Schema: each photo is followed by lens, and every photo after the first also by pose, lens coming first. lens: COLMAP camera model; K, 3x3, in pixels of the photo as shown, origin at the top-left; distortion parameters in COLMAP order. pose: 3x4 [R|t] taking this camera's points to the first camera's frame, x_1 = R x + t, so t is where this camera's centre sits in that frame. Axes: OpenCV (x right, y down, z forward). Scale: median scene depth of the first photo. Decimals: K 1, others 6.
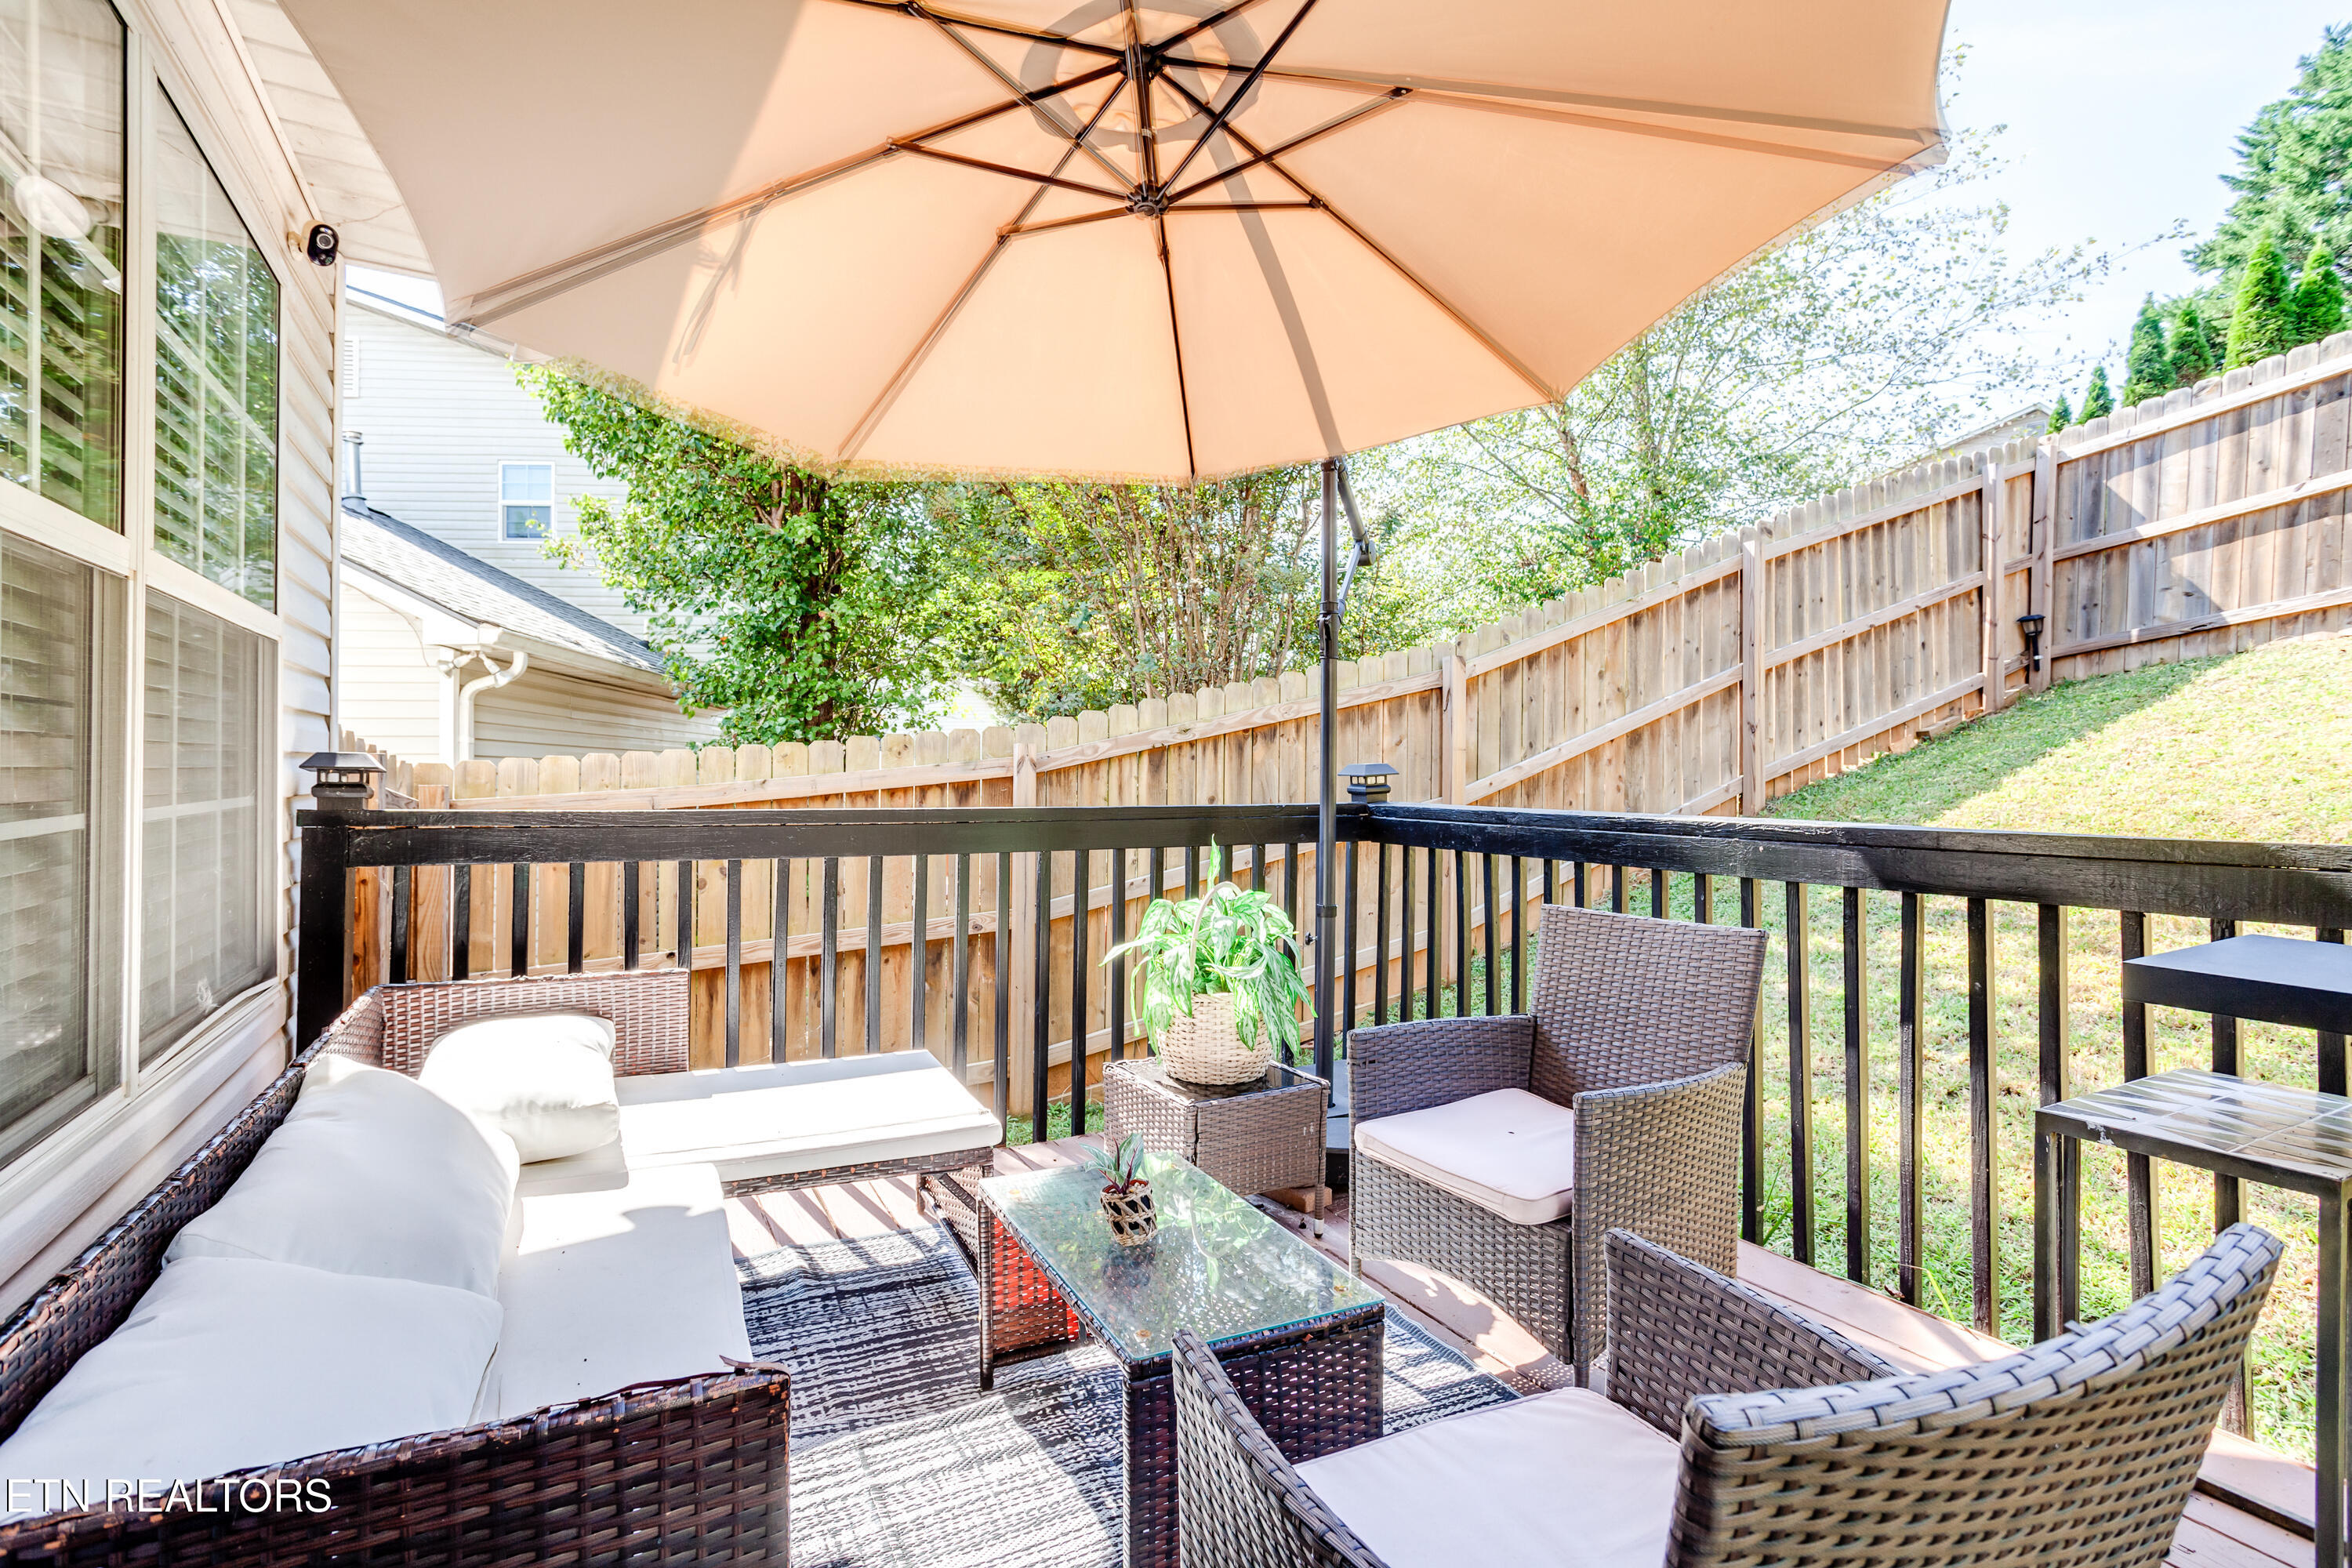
lens RADIAL K [[1146.6, 0, 1144.2], [0, 1146.6, 775.1], [0, 0, 1]] dist [-0.040089, 0.021086]
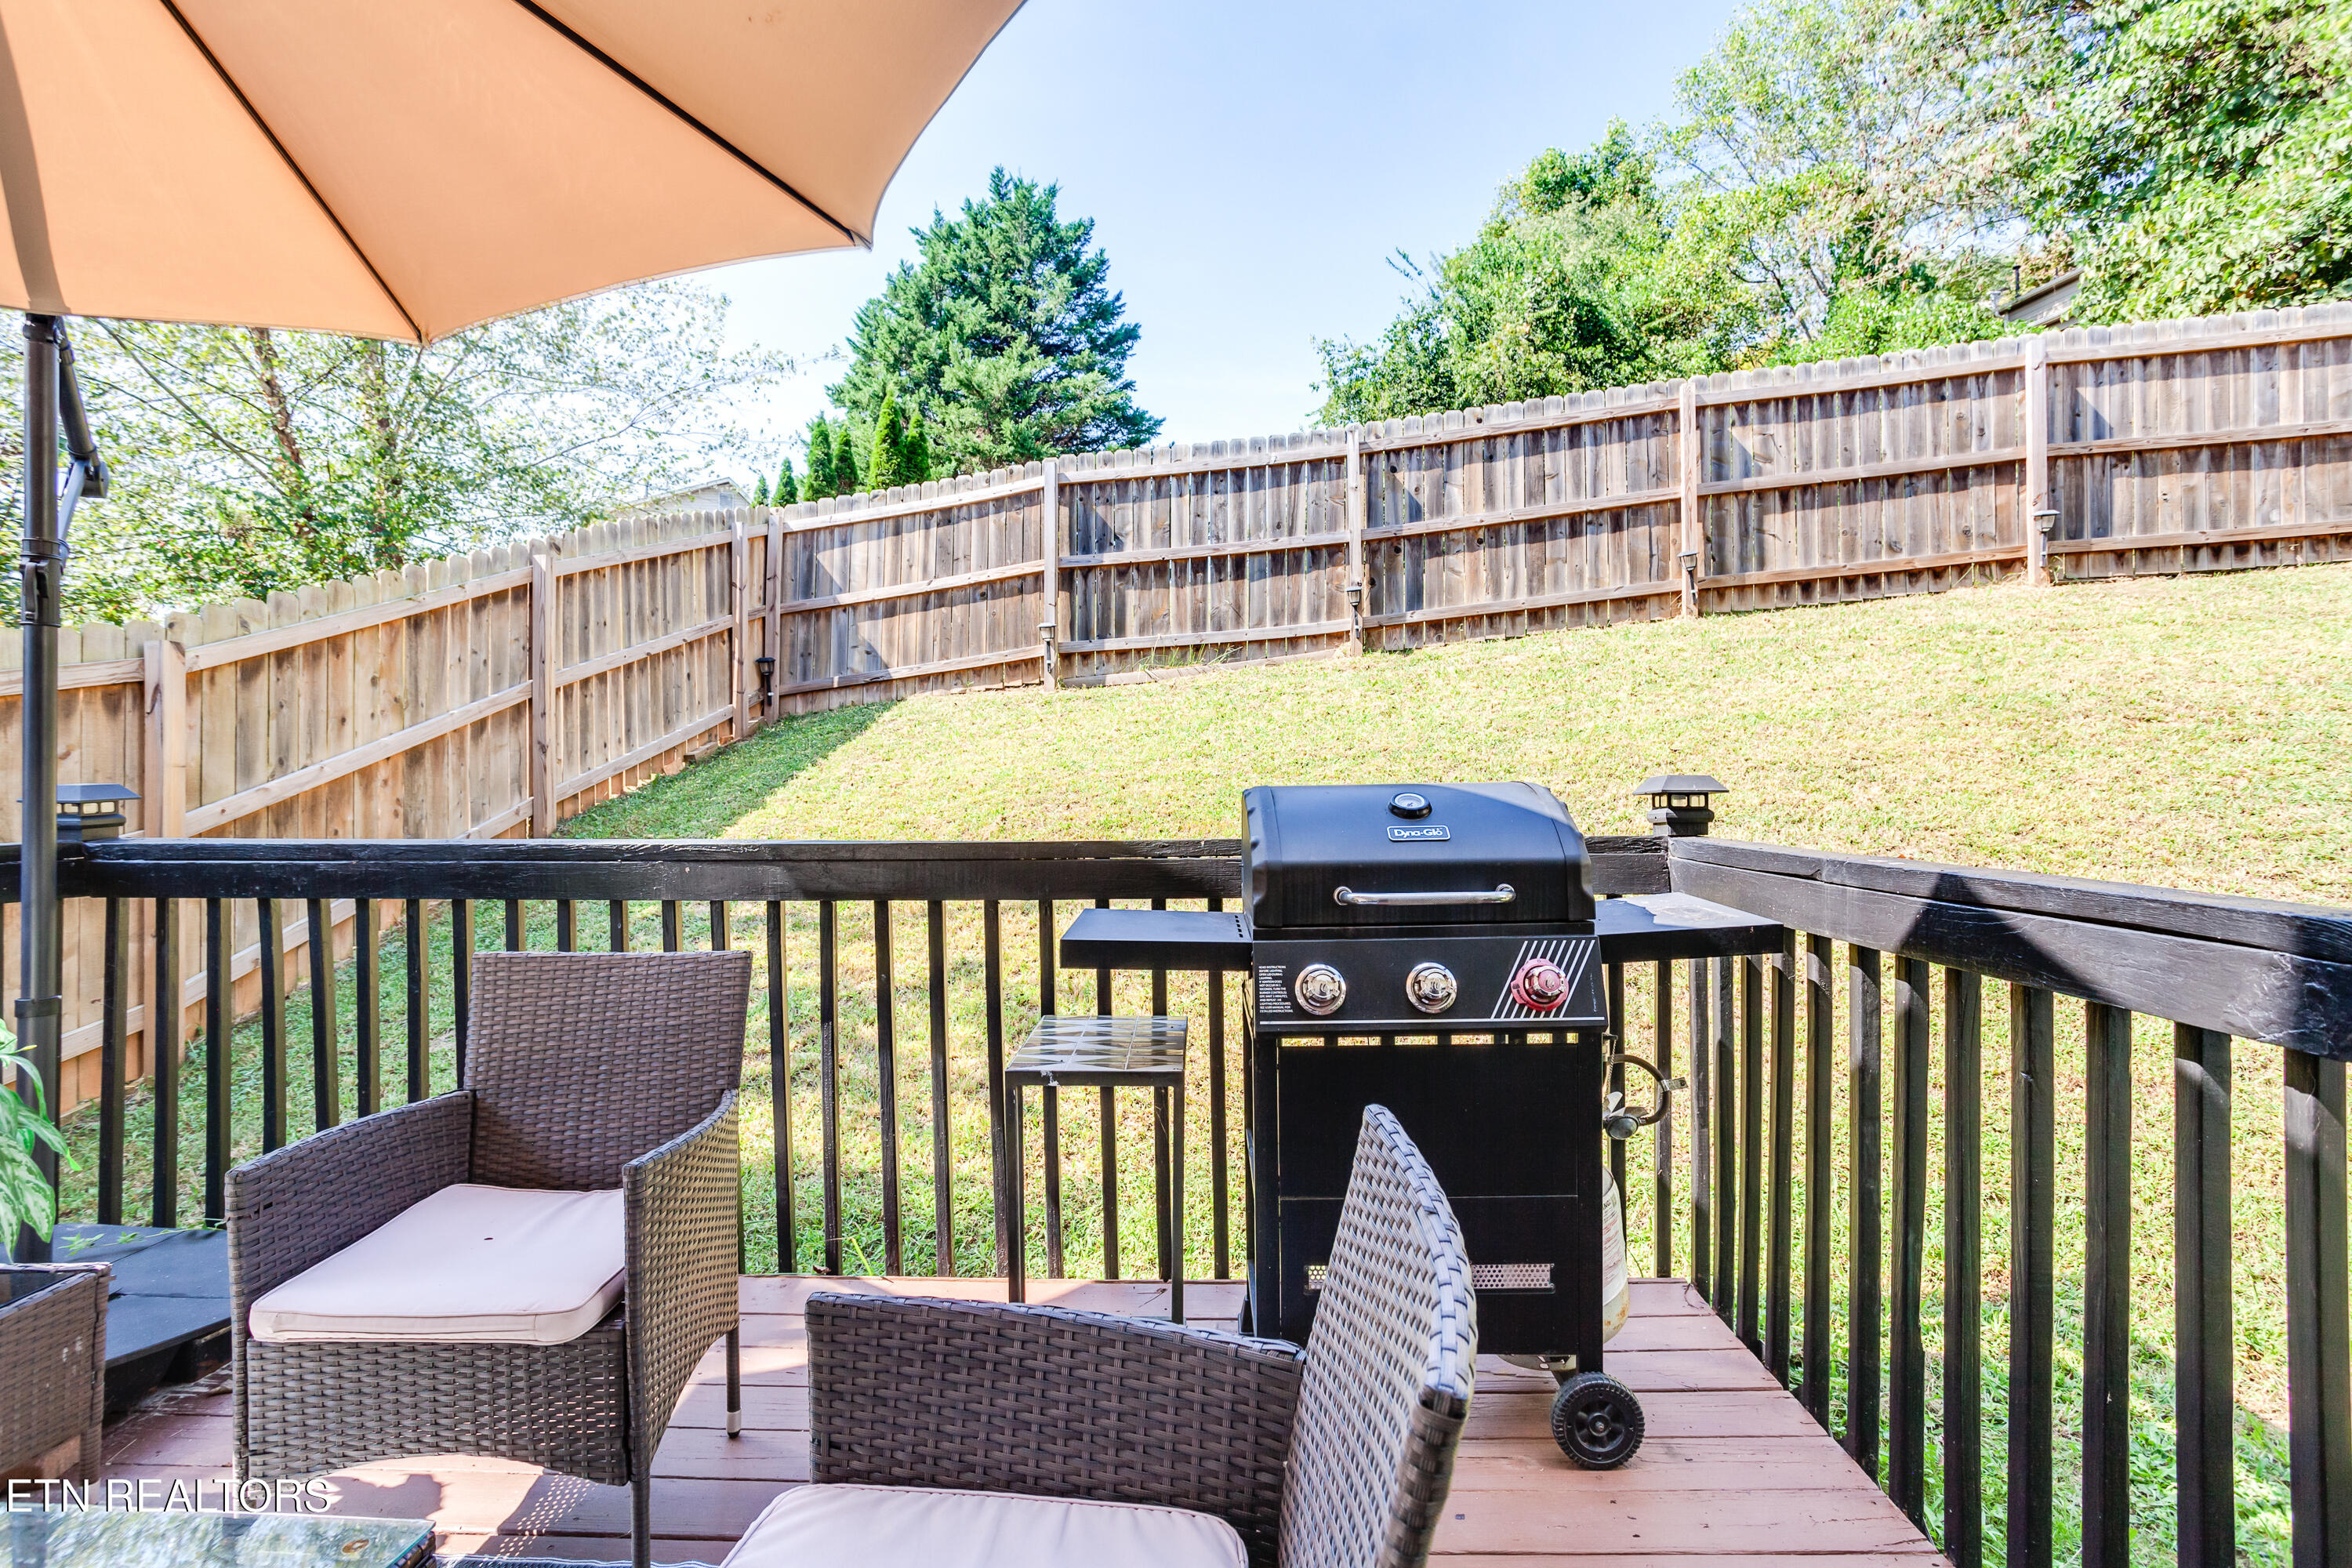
lens RADIAL K [[1146.6, 0, 1183.0], [0, 1146.6, 785.3], [0, 0, 1]] dist [-0.040089, 0.021086]
pose [[0.489135, -0.000763, 0.872208, -0.040718], [0.009368, 0.999947, -0.004378, -0.000150], [-0.872158, 0.010312, 0.489116, 0.051600]]
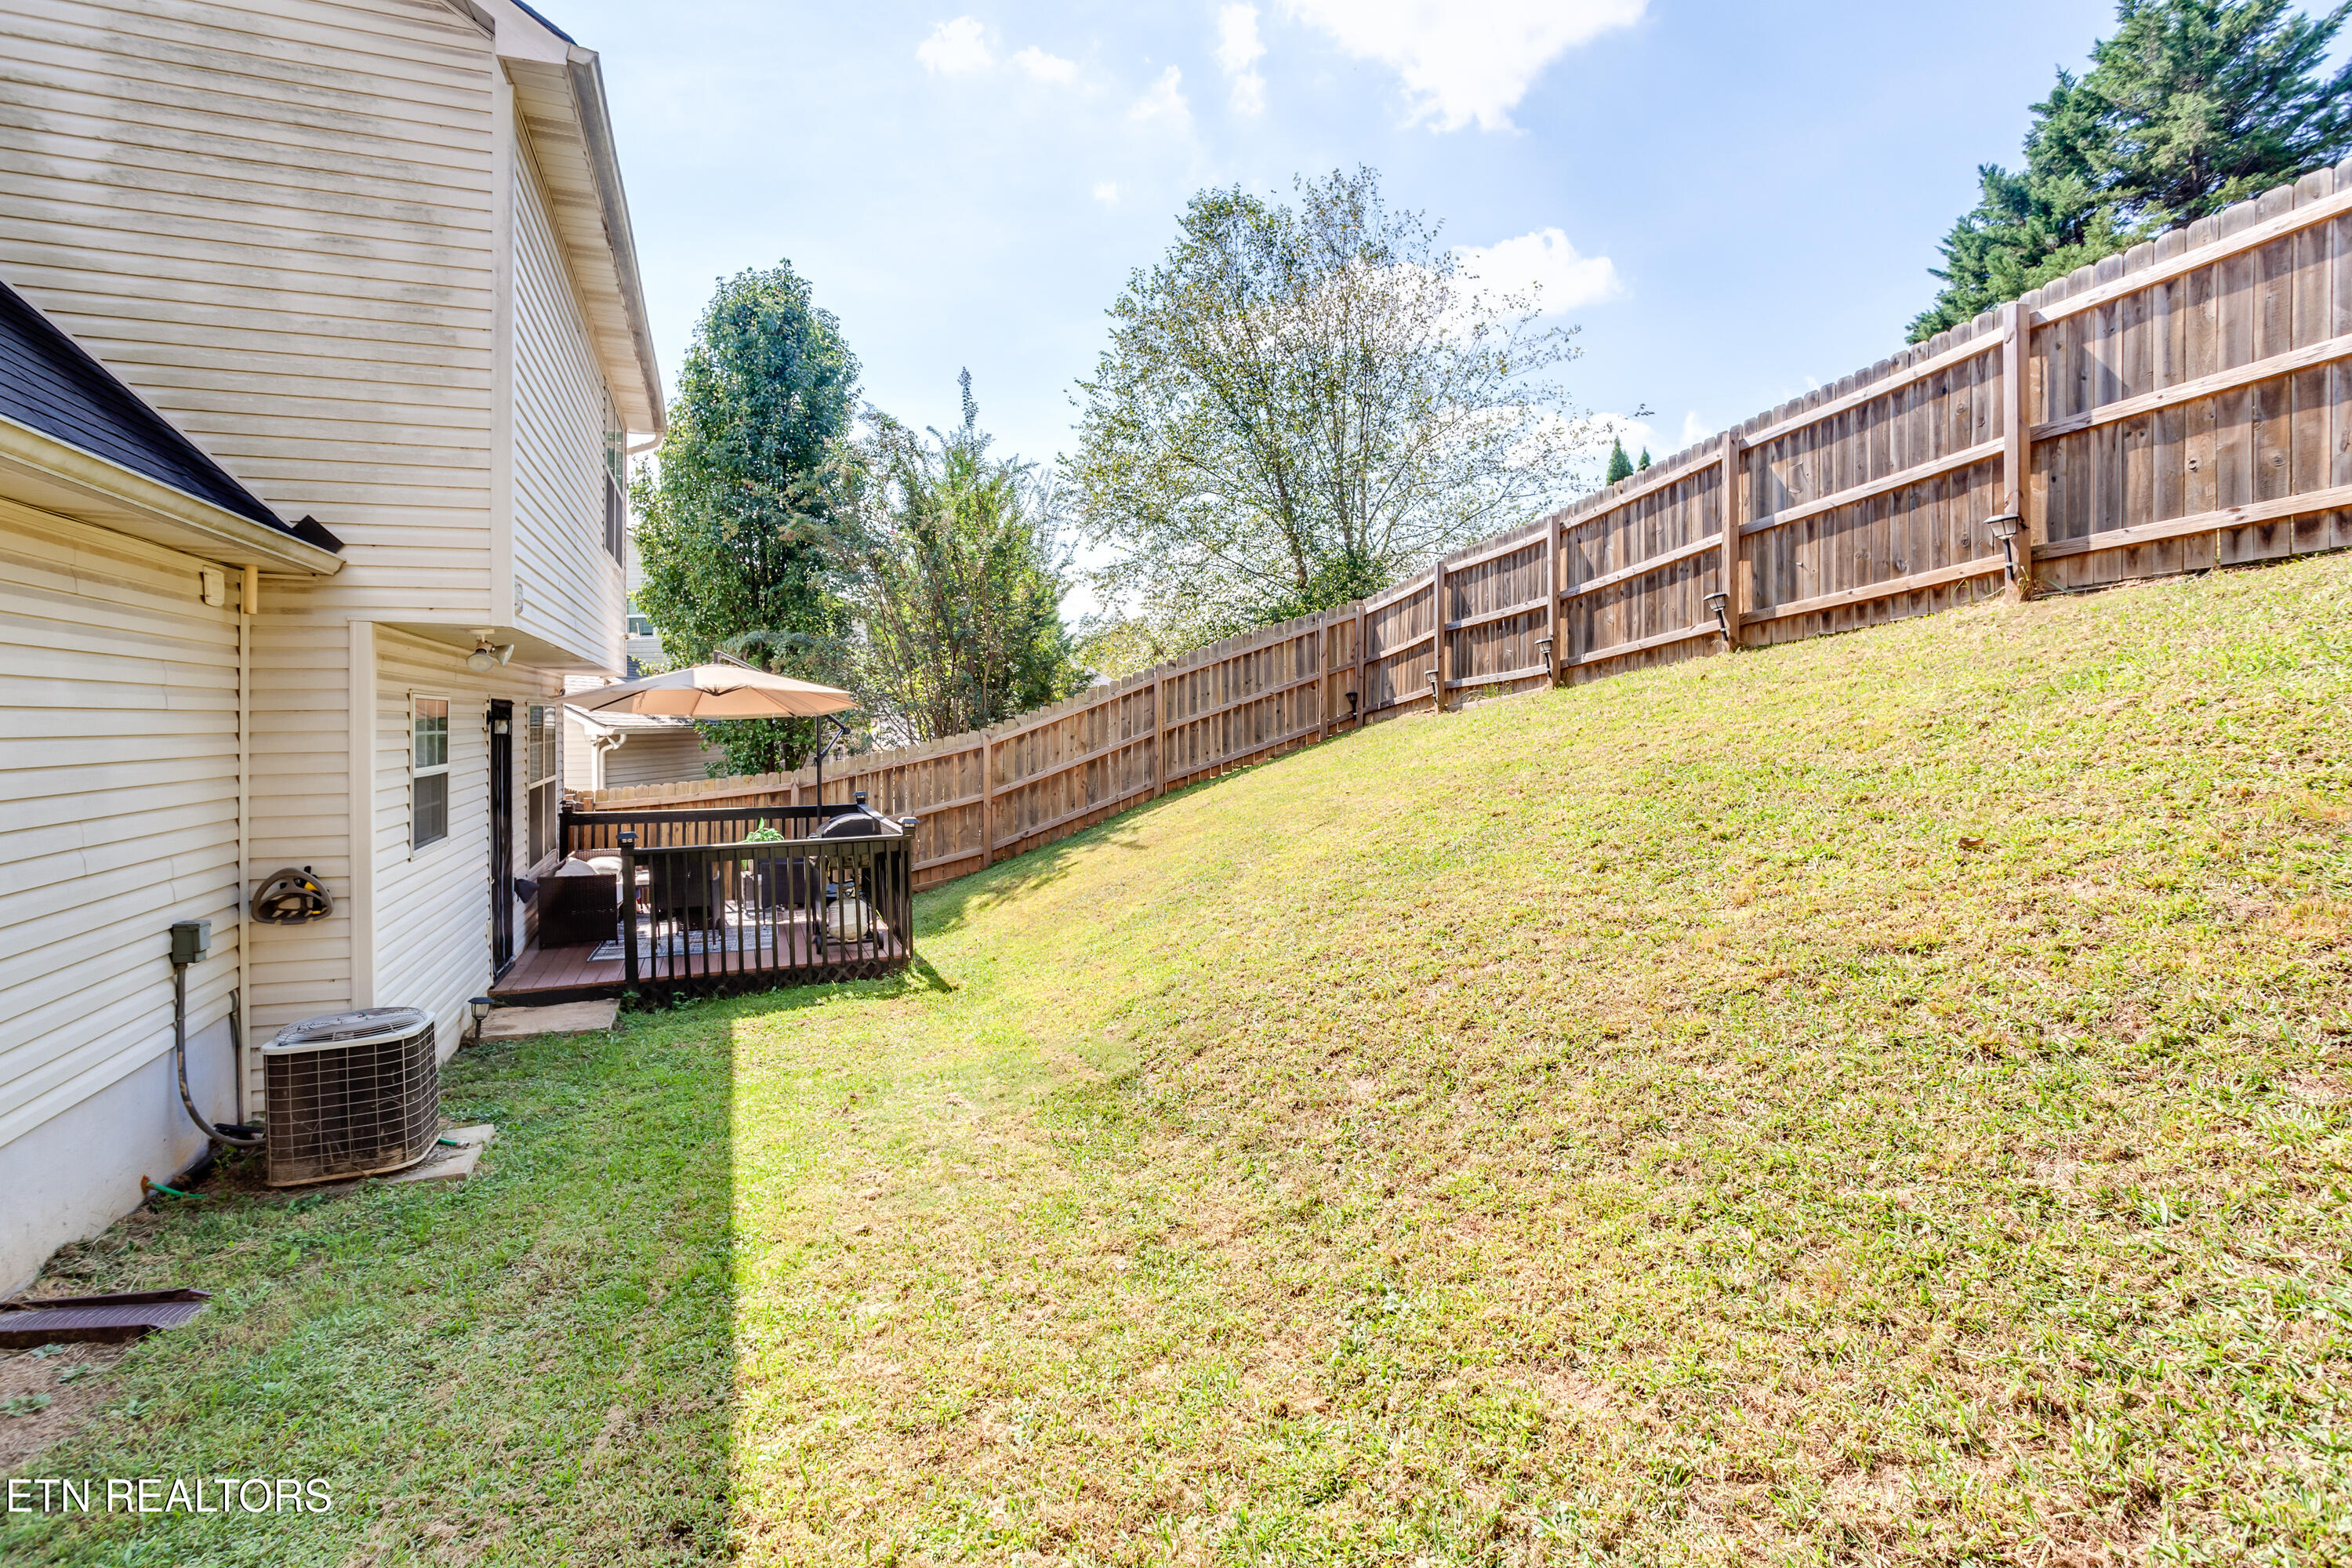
lens RADIAL K [[1146.6, 0, 1196.5], [0, 1146.6, 726.9], [0, 0, 1]] dist [-0.040089, 0.021086]
pose [[0.996204, -0.010445, -0.086426, 0.805252], [0.010917, 0.999928, 0.005000, -0.111146], [0.086367, -0.005924, 0.996246, -1.201832]]
